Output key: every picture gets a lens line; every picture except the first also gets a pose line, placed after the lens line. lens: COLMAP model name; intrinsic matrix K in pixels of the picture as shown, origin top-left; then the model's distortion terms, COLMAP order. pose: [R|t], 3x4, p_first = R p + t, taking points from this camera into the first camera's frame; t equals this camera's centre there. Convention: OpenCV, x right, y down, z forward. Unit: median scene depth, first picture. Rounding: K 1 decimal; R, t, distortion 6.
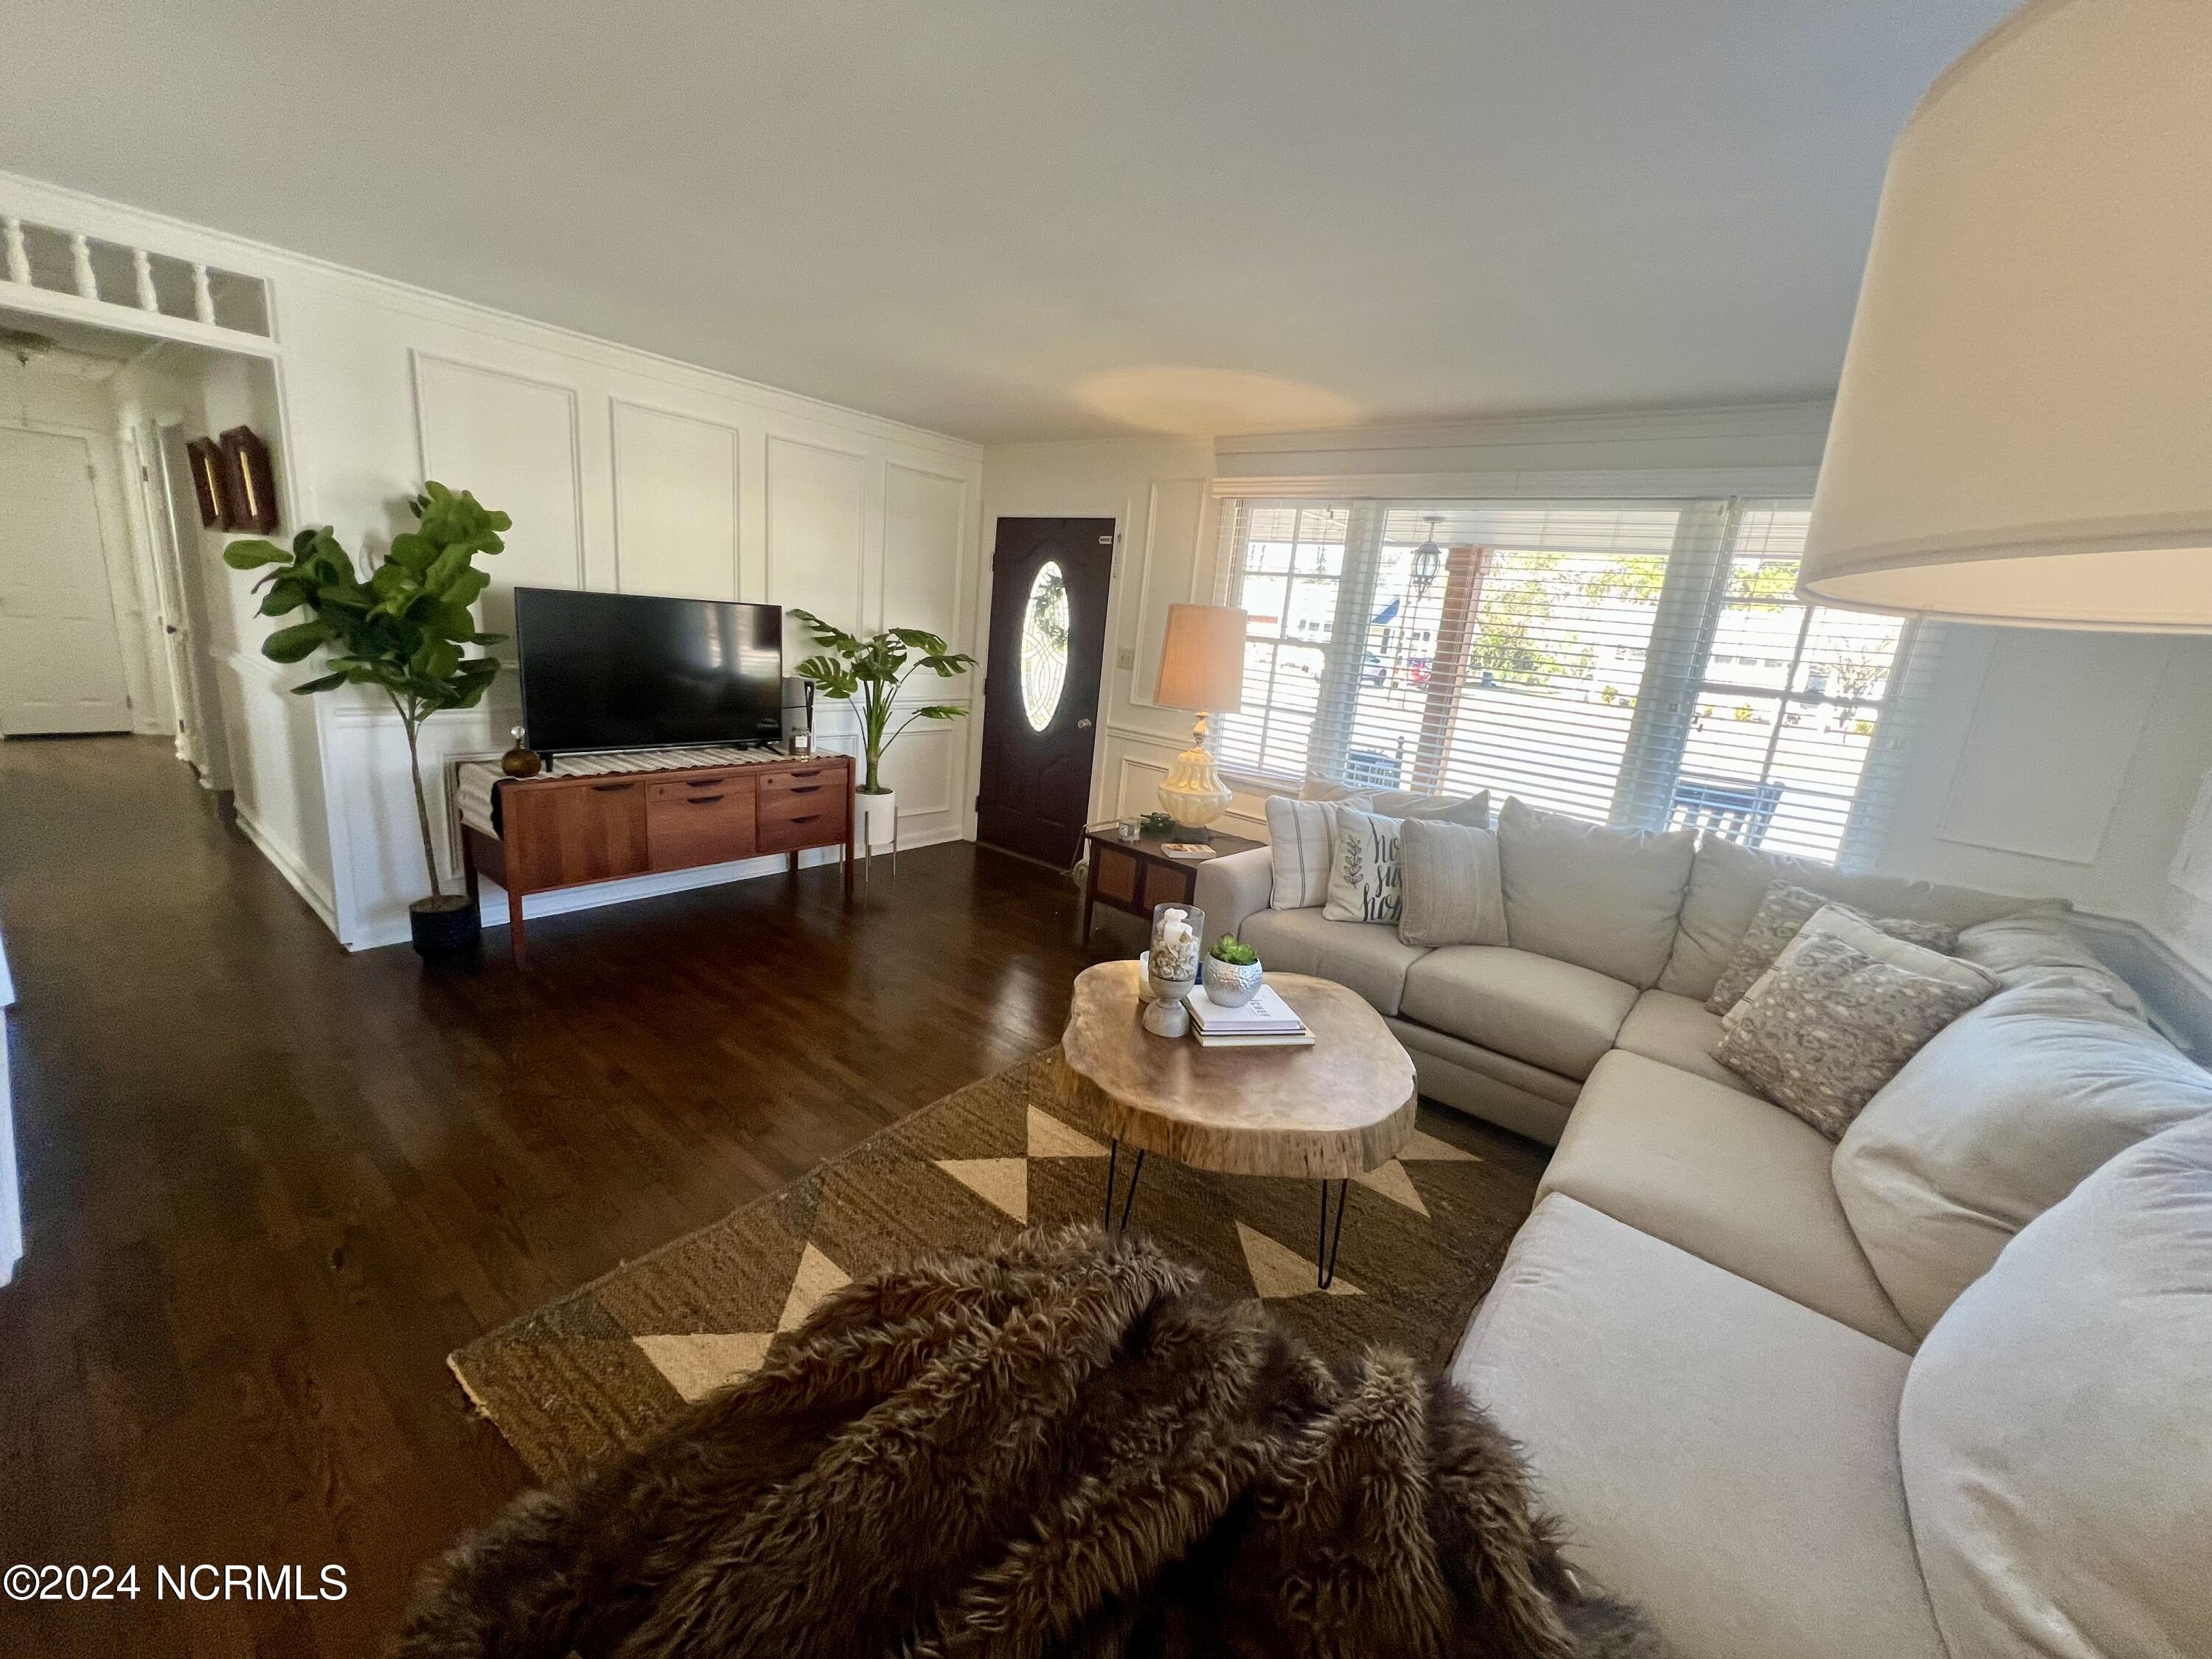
lens RADIAL K [[885.3, 0, 1110.1], [0, 885.3, 825.2], [0, 0, 1]] dist [-0.002136, 0.000743]
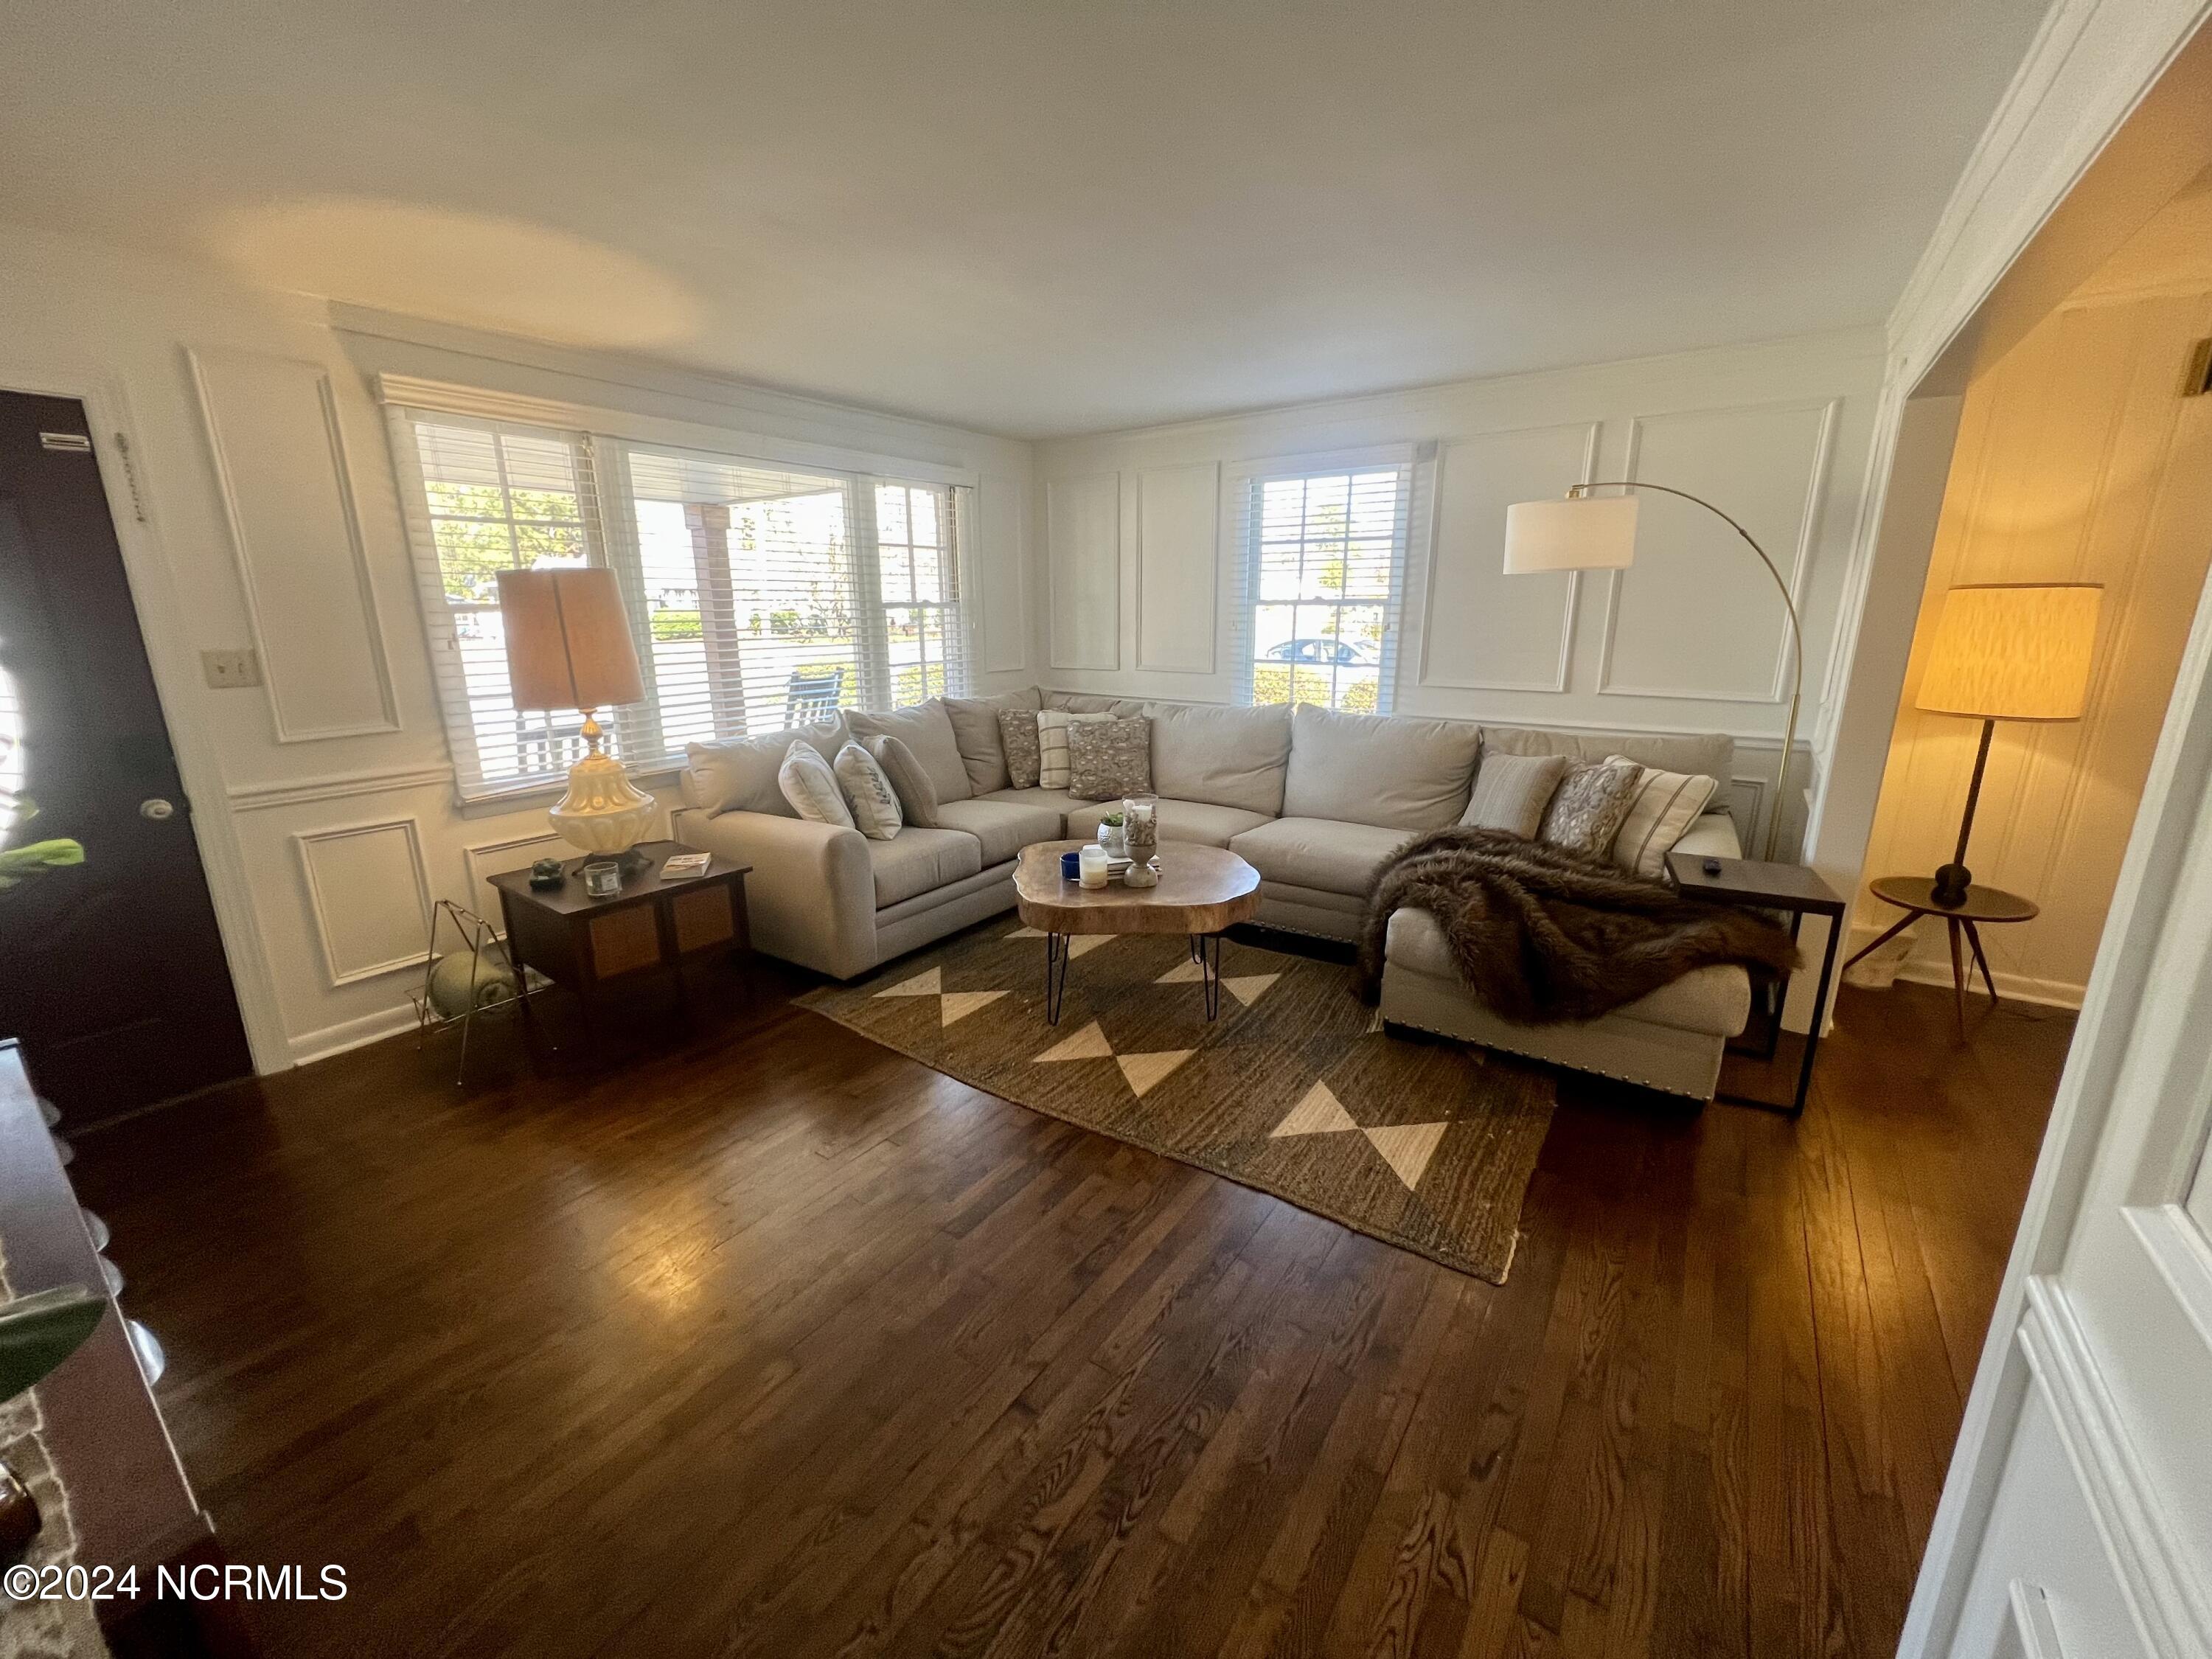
lens RADIAL K [[885.3, 0, 1108.7], [0, 885.3, 824.3], [0, 0, 1]] dist [-0.002136, 0.000743]
pose [[-0.068897, -0.328088, 0.942131, -0.851915], [0.234953, 0.912475, 0.334942, -0.231022], [-0.969562, 0.244433, 0.014218, 0.713369]]
